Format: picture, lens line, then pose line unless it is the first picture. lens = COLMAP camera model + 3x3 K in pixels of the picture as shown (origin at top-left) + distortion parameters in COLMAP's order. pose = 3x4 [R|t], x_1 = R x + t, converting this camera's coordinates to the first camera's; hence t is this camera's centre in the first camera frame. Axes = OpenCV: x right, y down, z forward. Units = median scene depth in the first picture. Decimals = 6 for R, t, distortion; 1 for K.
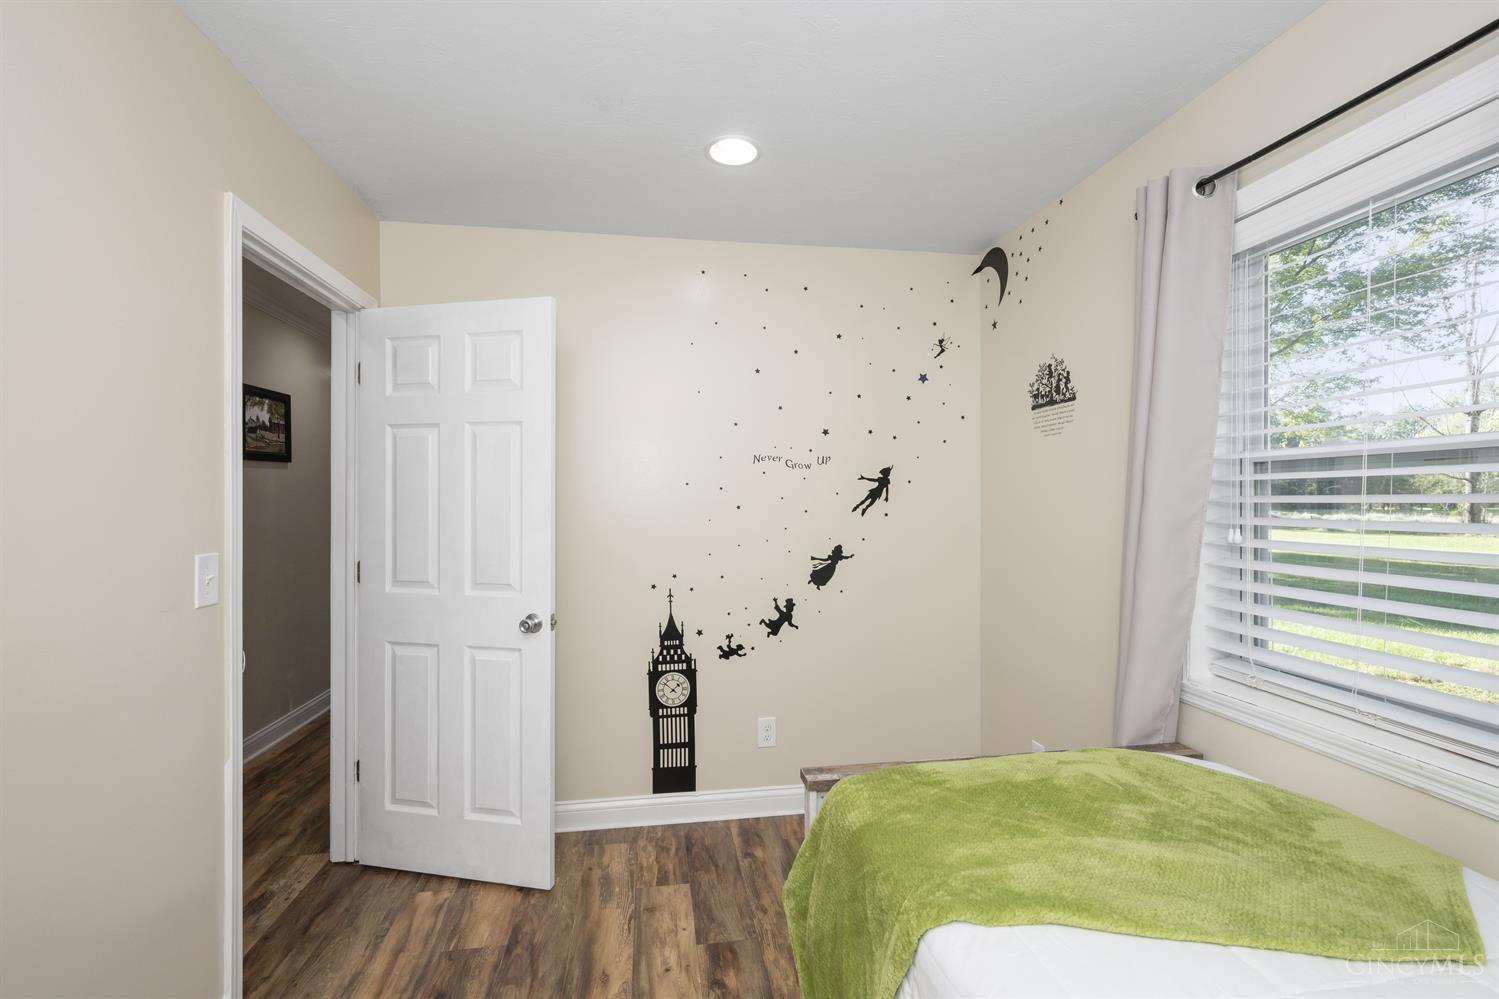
lens RADIAL K [[678.3, 0, 751.5], [0, 678.3, 500.8], [0, 0, 1]] dist [0.000364, 0.000059]
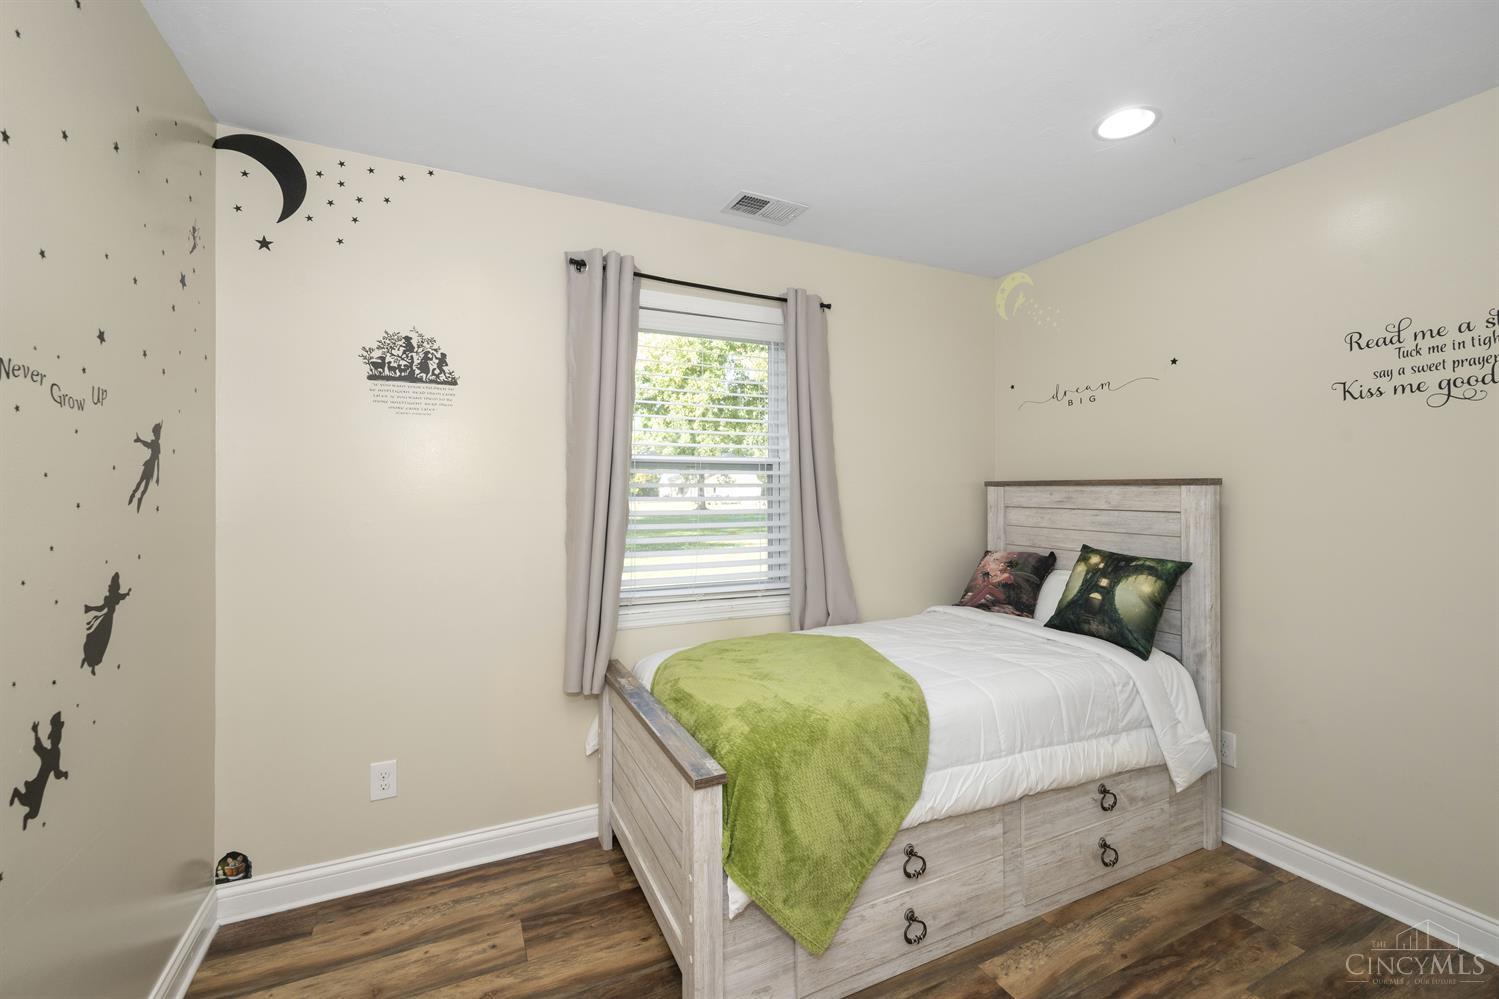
lens RADIAL K [[628.8, 0, 751.8], [0, 628.8, 490.9], [0, 0, 1]] dist [-0.000046, -0.000019]
pose [[-0.295721, -0.001065, 0.955274, -0.491791], [0.001904, 0.999997, 0.001705, 0.006746], [-0.955272, 0.002323, -0.295718, 0.777628]]
